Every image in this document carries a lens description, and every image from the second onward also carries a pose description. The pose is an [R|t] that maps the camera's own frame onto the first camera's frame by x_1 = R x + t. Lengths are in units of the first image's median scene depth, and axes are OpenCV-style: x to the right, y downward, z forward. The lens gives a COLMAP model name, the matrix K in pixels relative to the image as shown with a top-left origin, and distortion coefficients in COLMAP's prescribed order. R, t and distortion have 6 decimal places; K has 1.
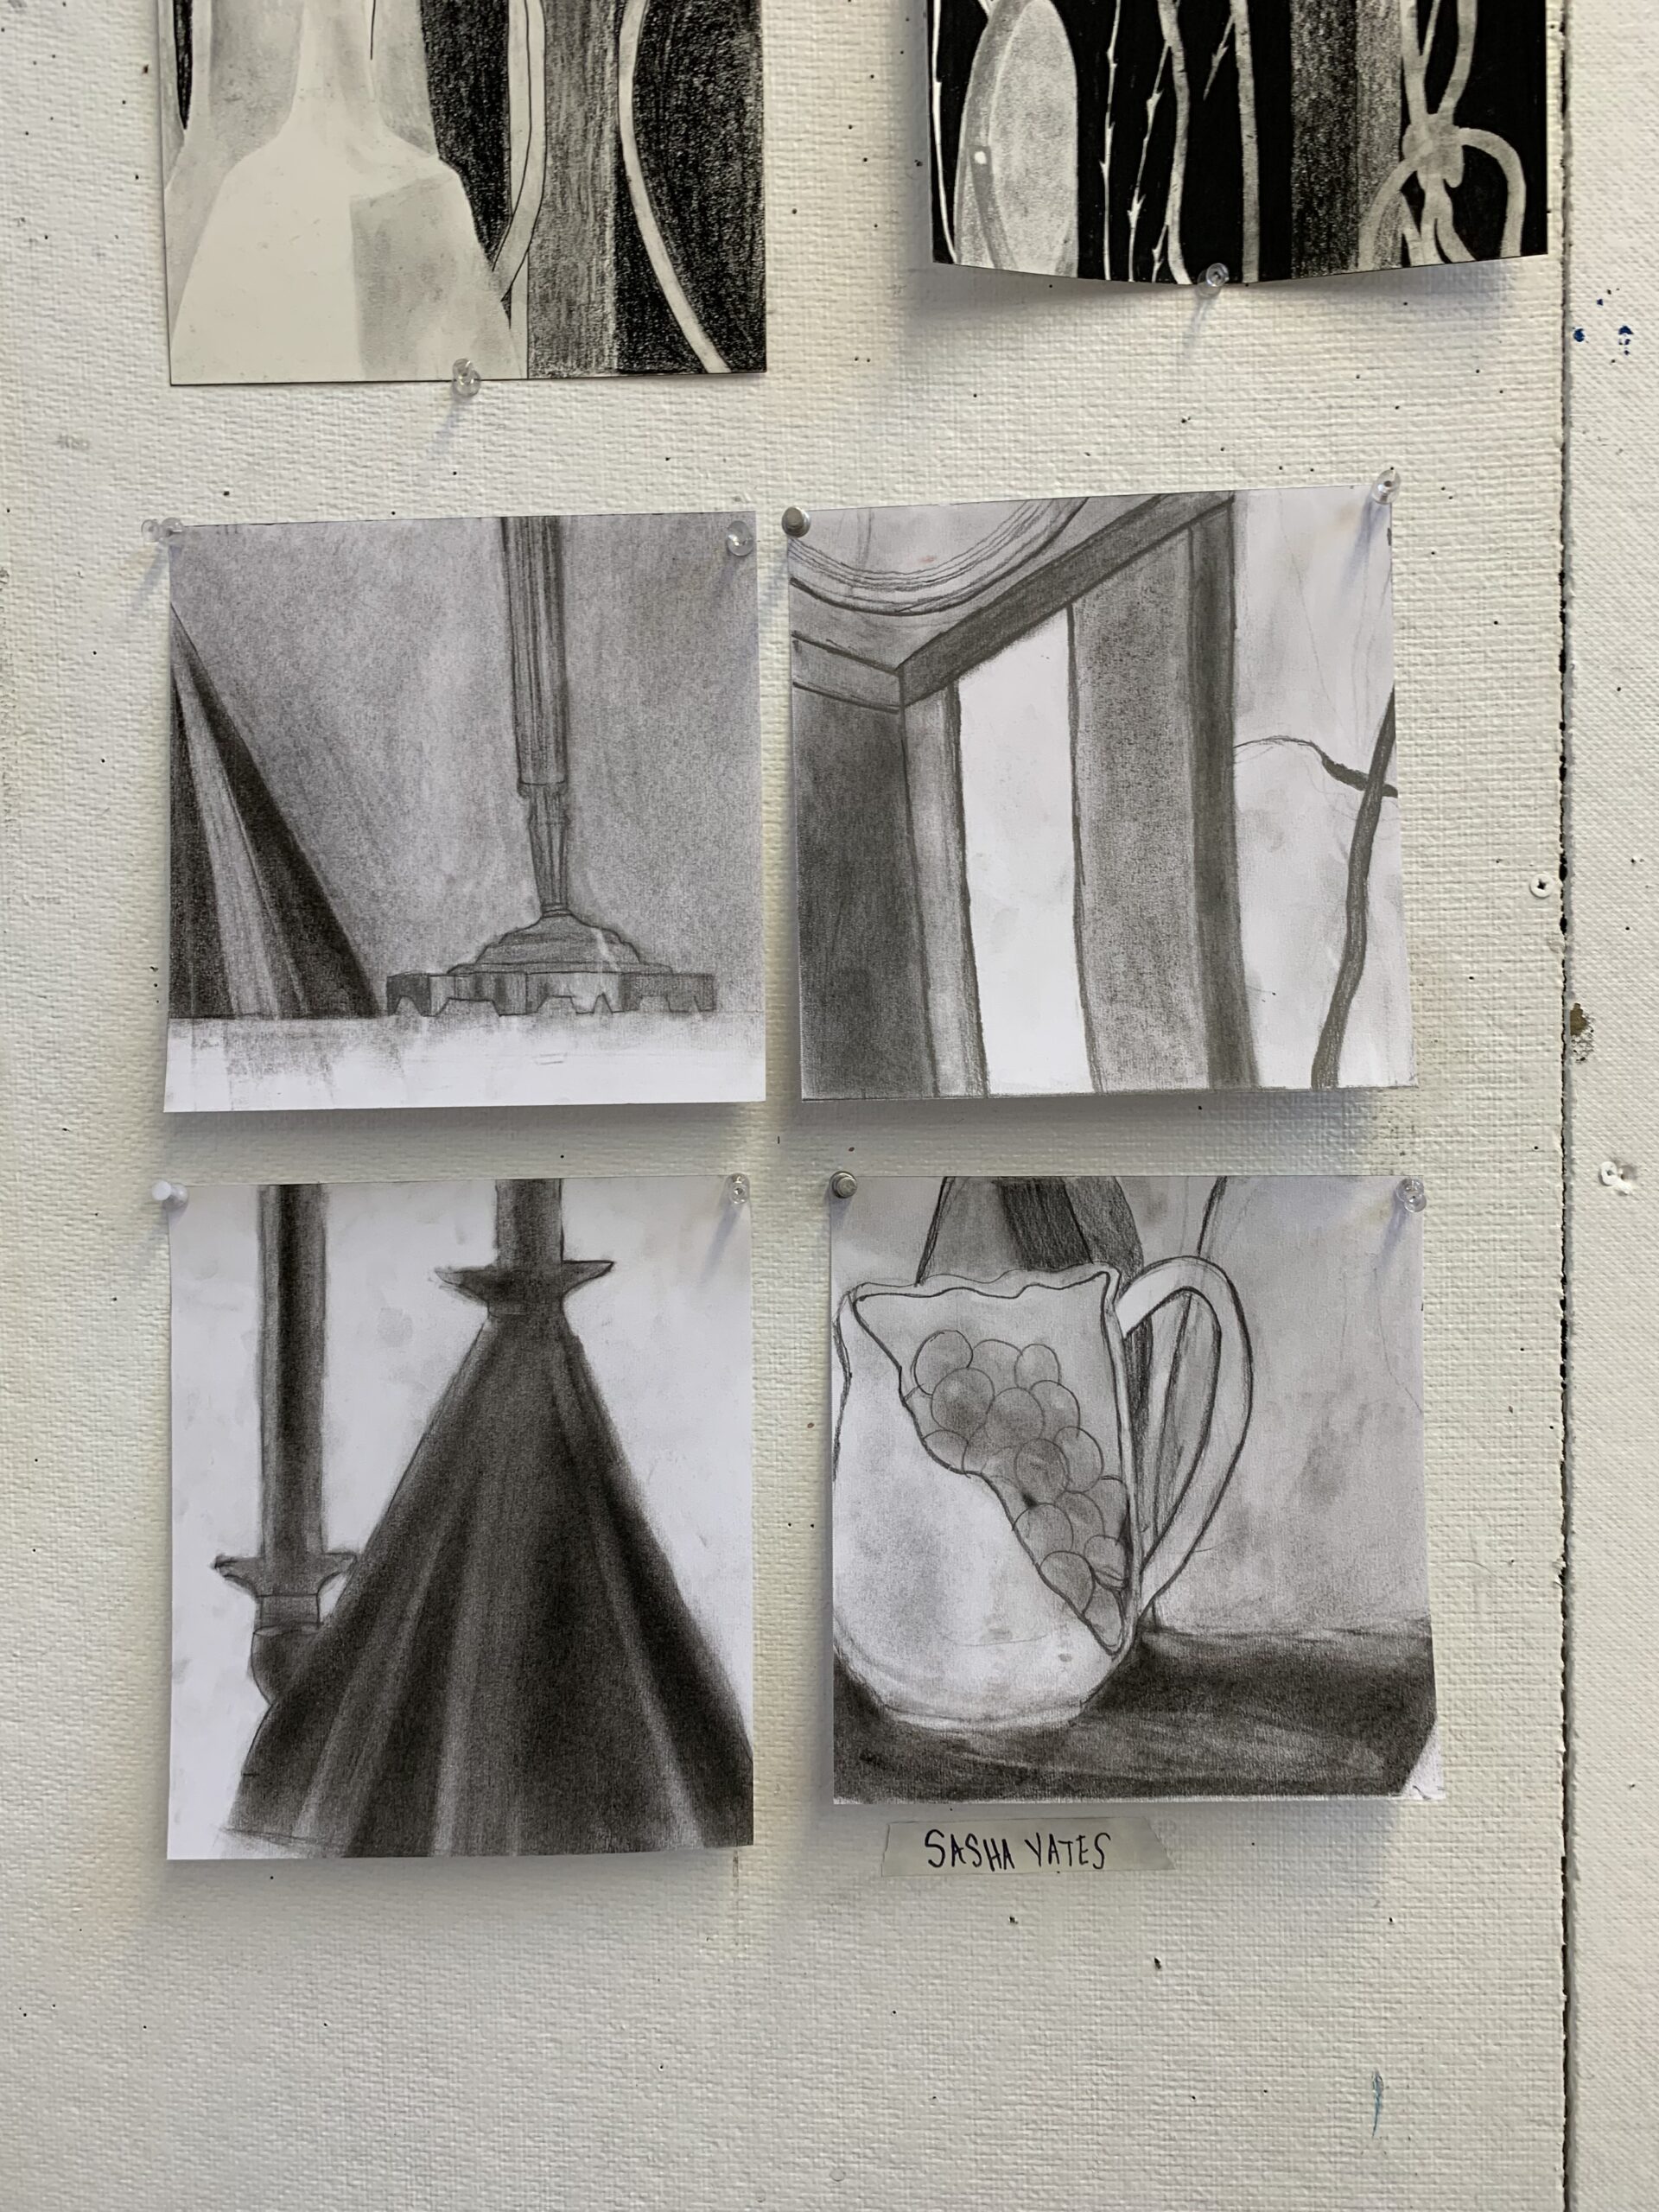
lens RADIAL K [[1633.6, 0, 847.7], [0, 1633.6, 1073.0], [0, 0, 1]] dist [0.028077, -0.033125]
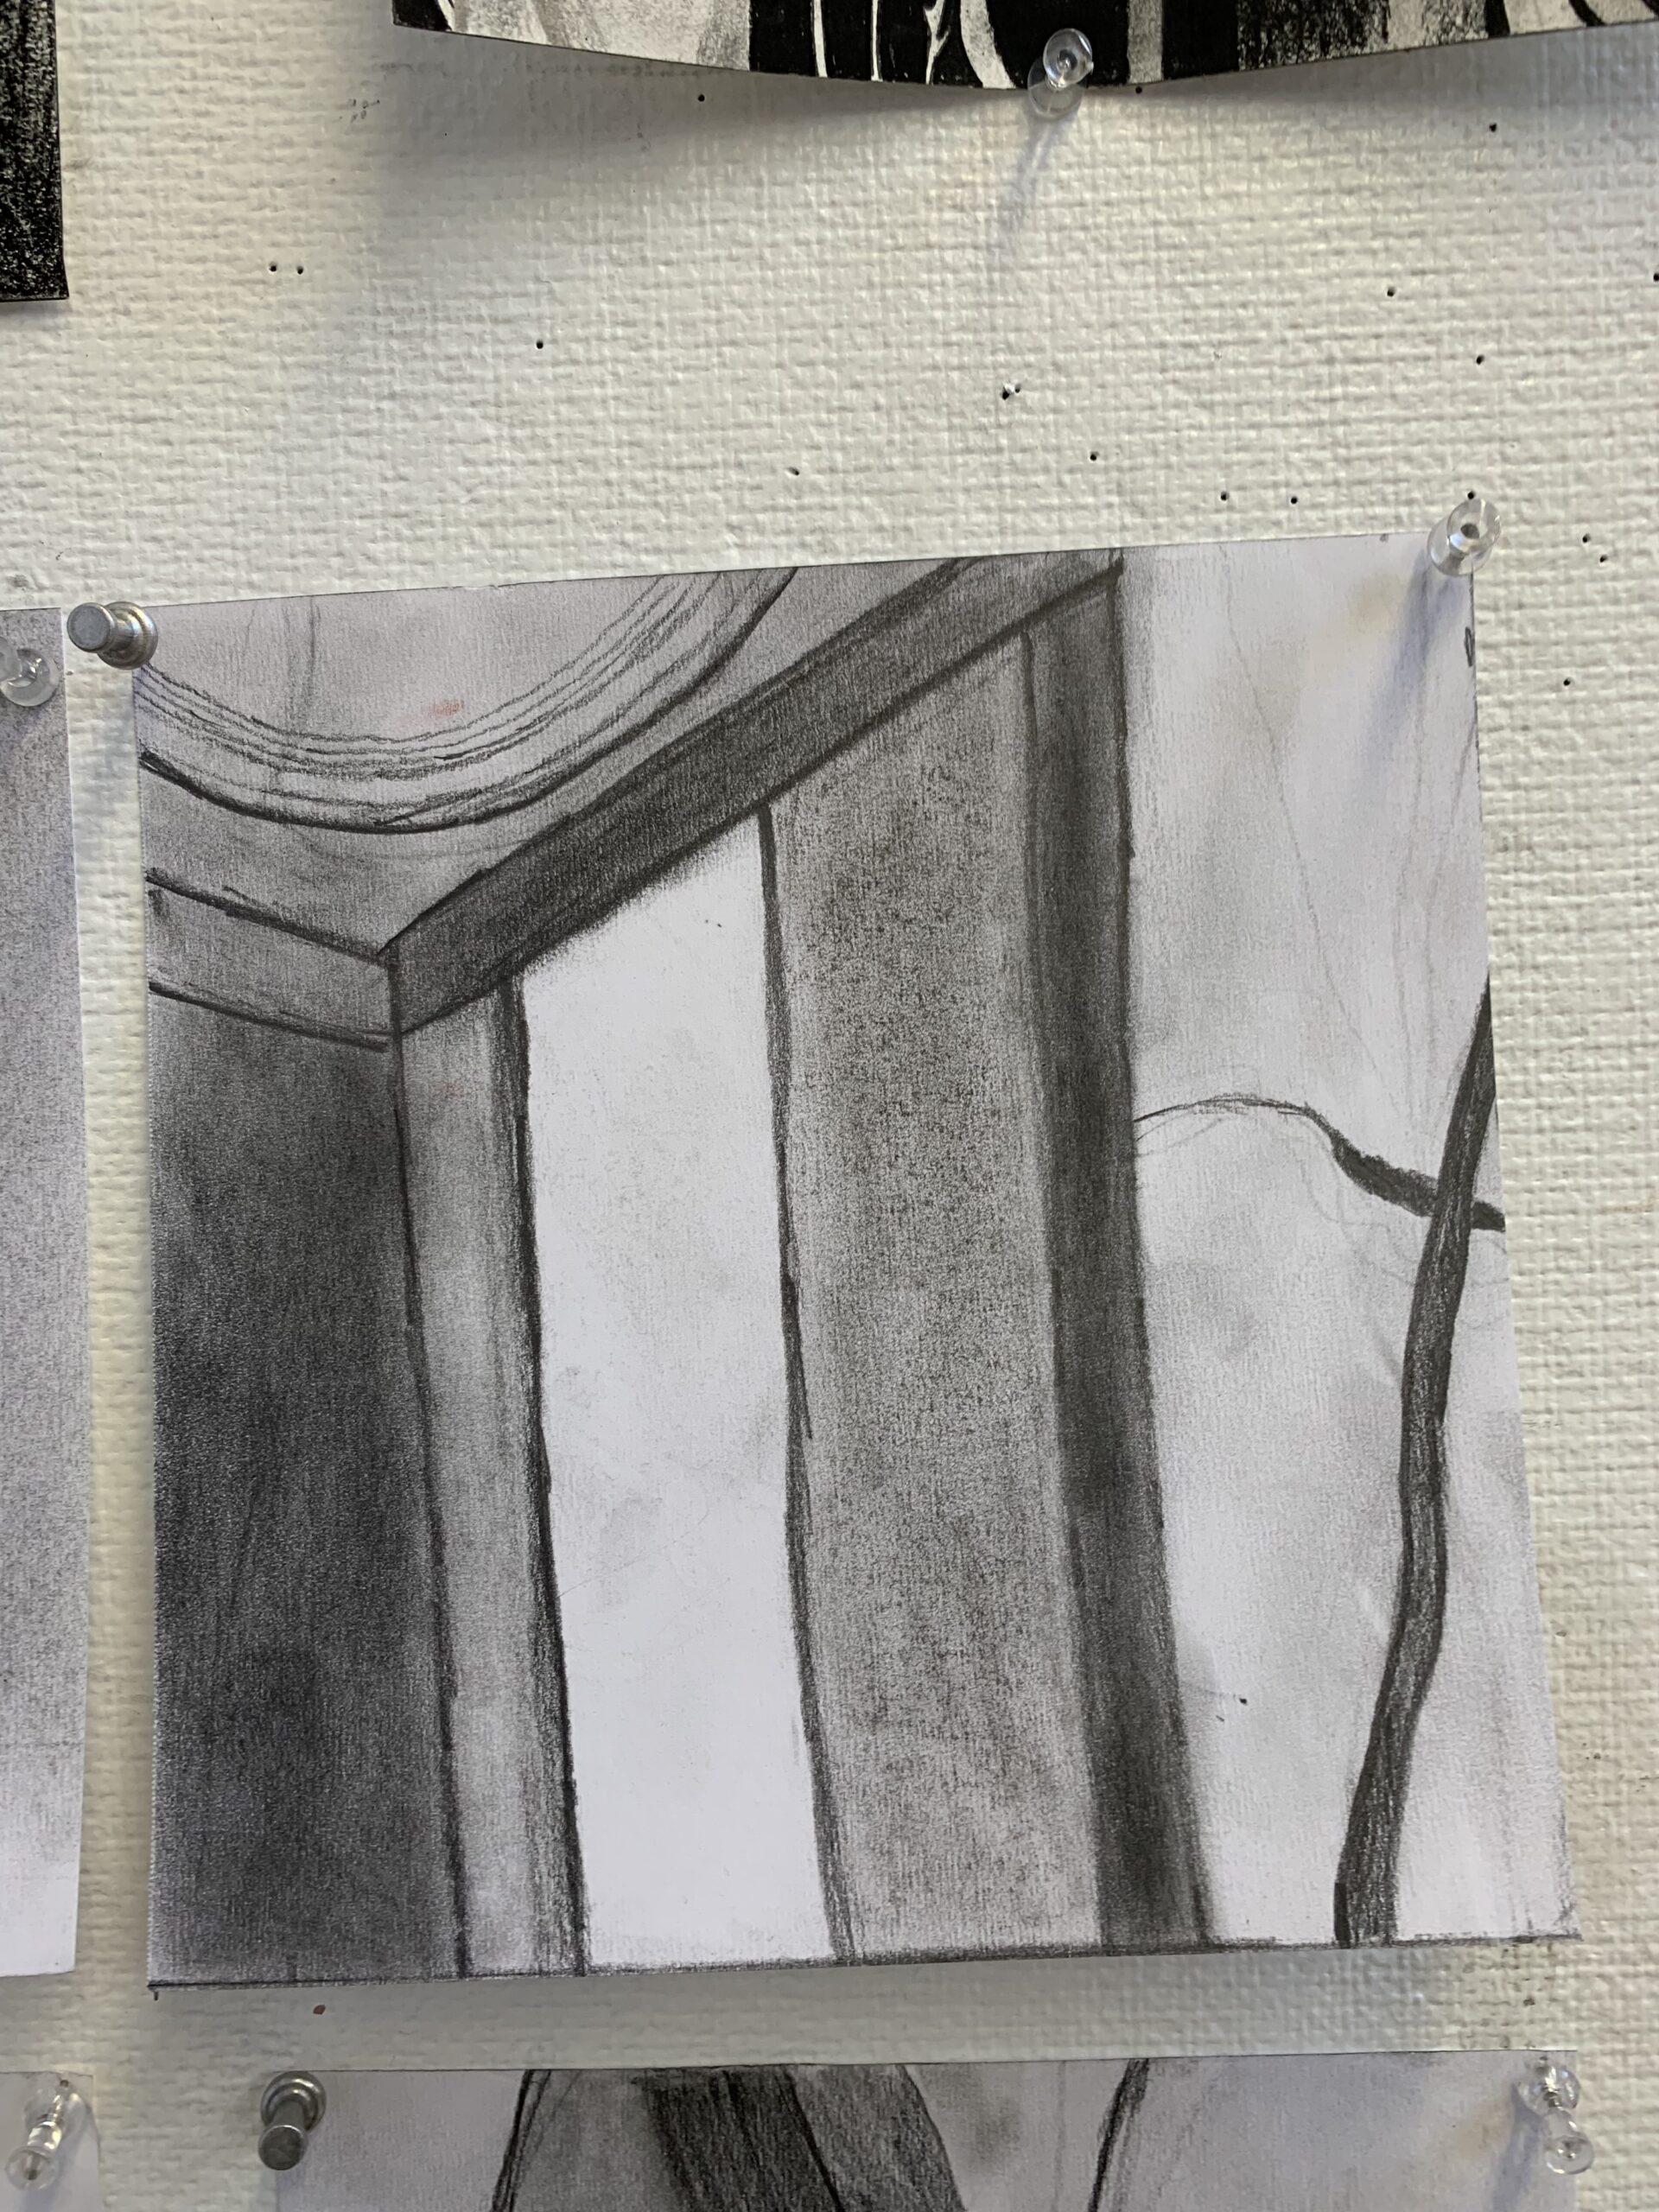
lens RADIAL K [[1633.6, 0, 820.4], [0, 1633.6, 1089.5], [0, 0, 1]] dist [0.028077, -0.033125]
pose [[0.999509, -0.022199, 0.022118, 0.138015], [0.022382, 0.999717, -0.008069, -0.202540], [-0.021933, 0.008560, 0.999723, 0.546853]]
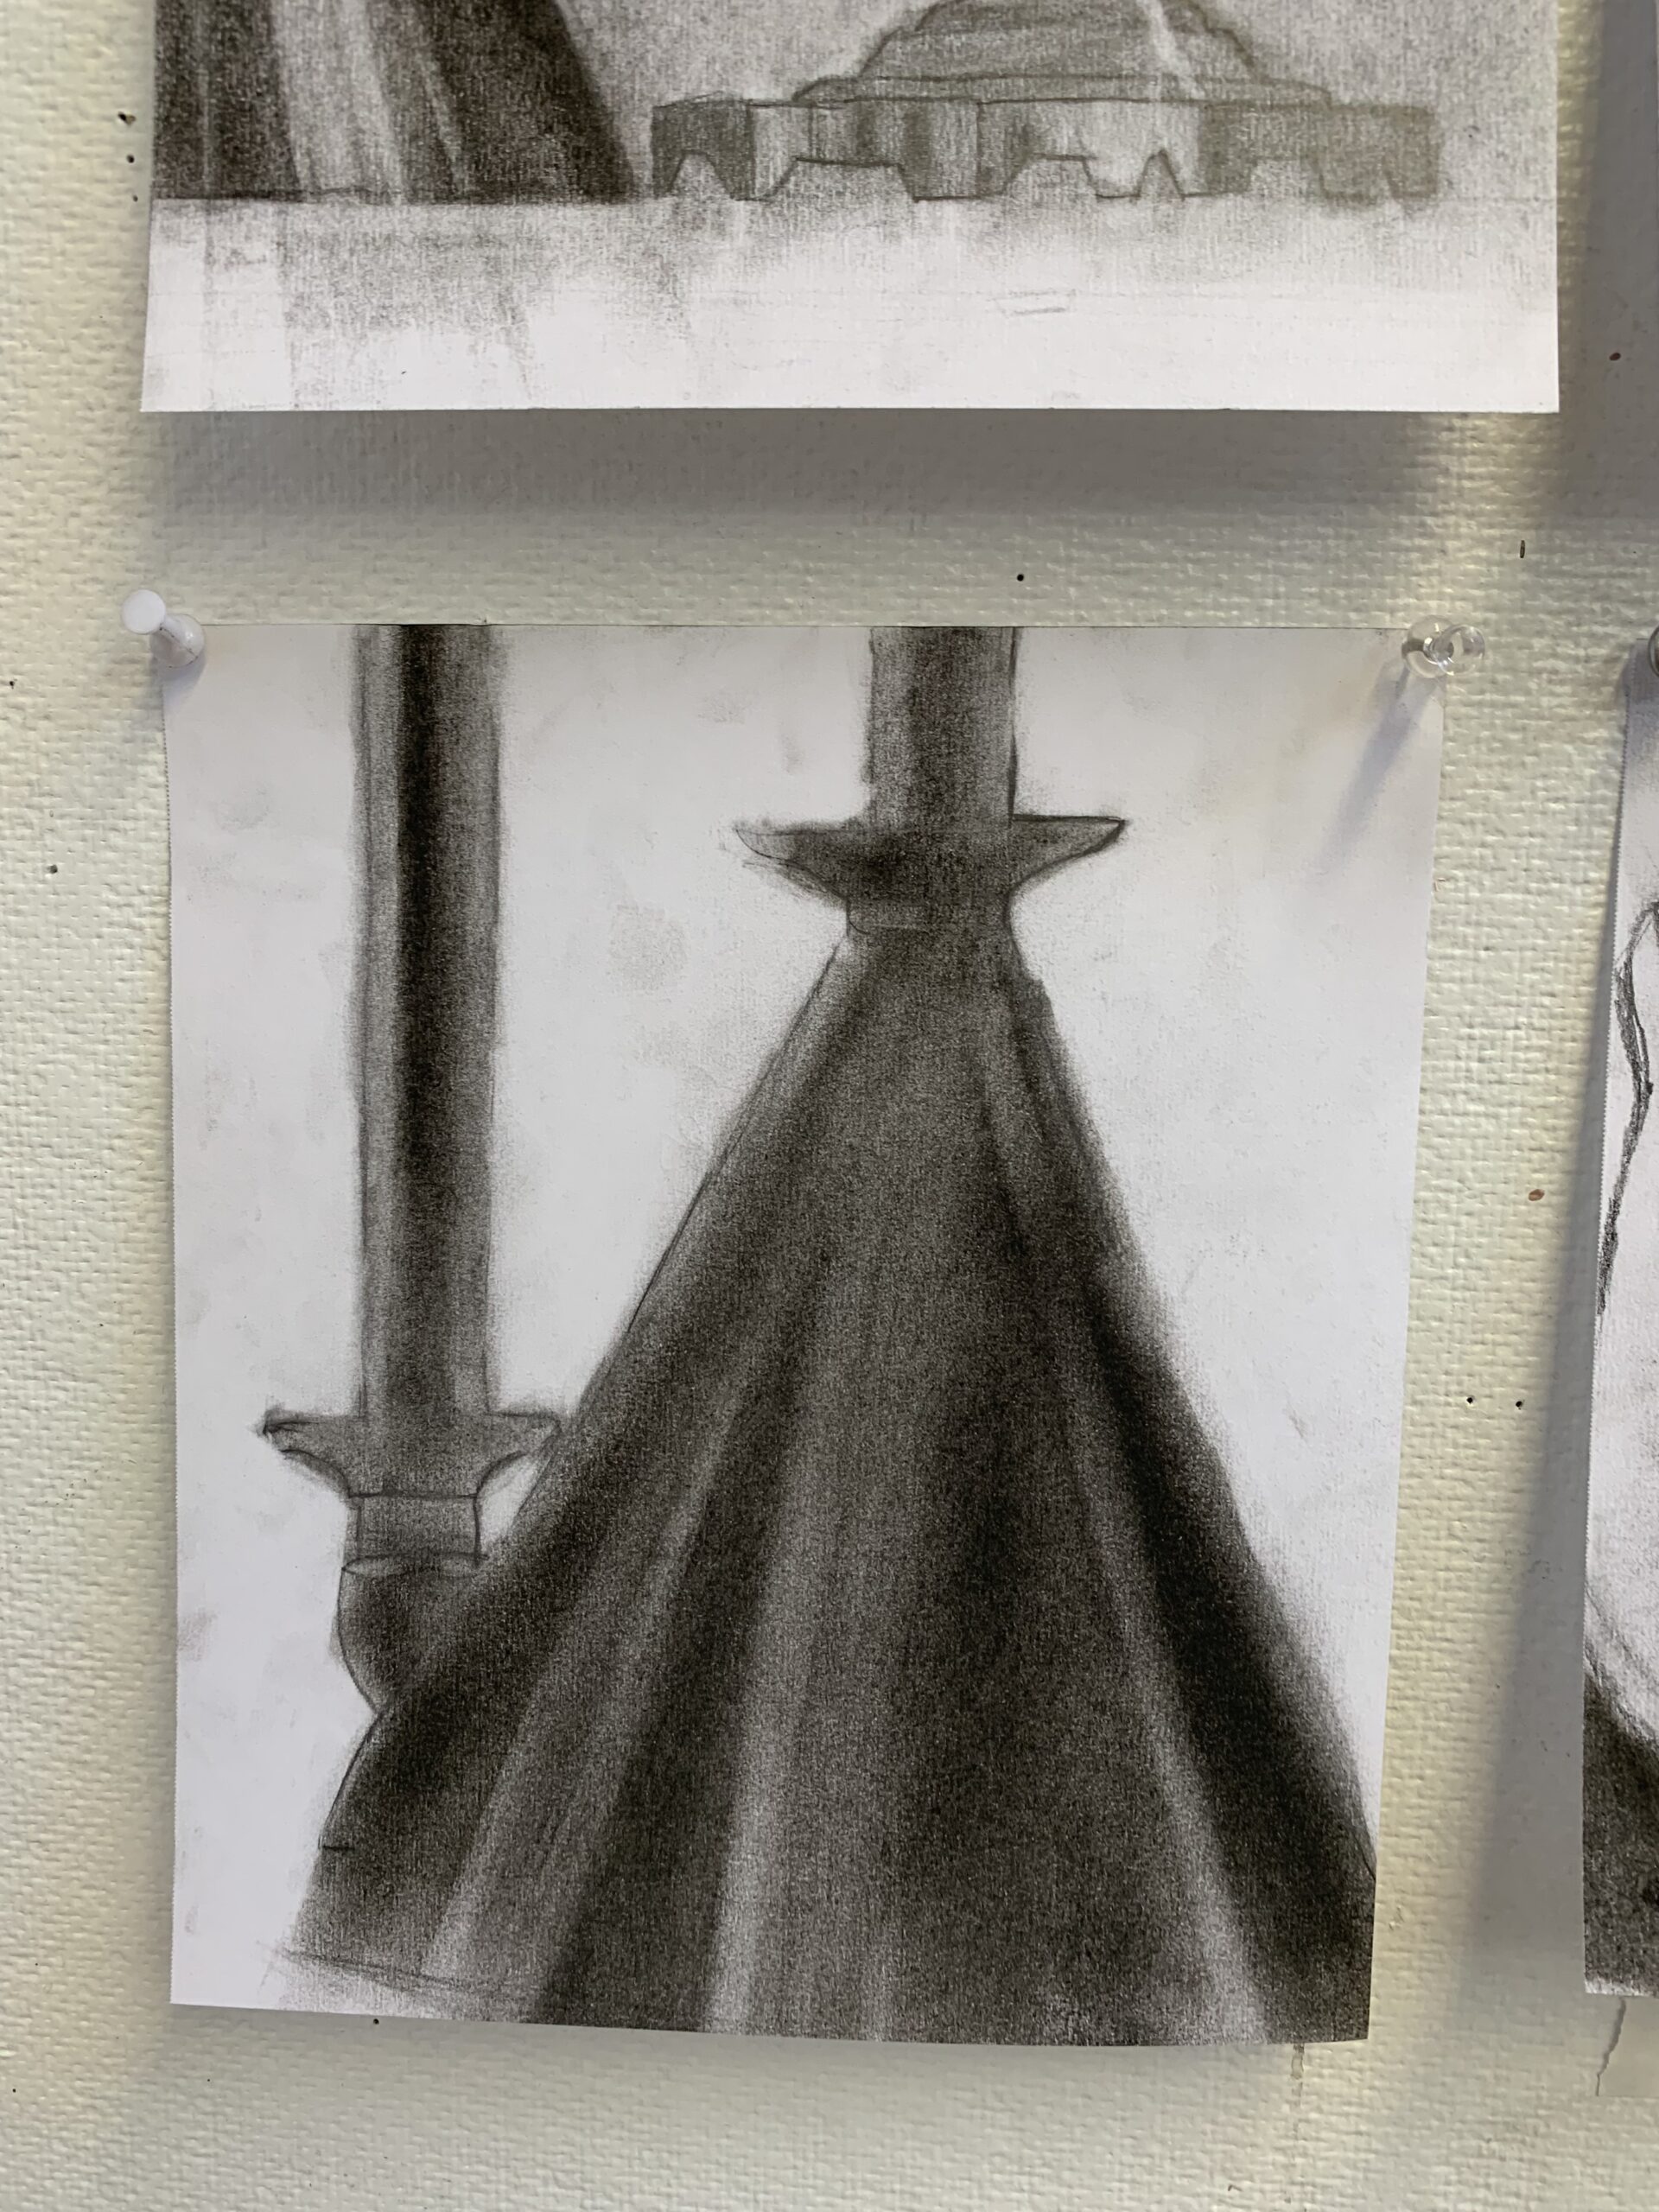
lens RADIAL K [[1633.6, 0, 875.5], [0, 1633.6, 1079.1], [0, 0, 1]] dist [0.028077, -0.033125]
pose [[0.999069, 0.037567, -0.021218, -0.204821], [-0.035317, 0.994561, 0.097981, 0.148217], [0.024784, -0.097140, 0.994962, 0.548317]]
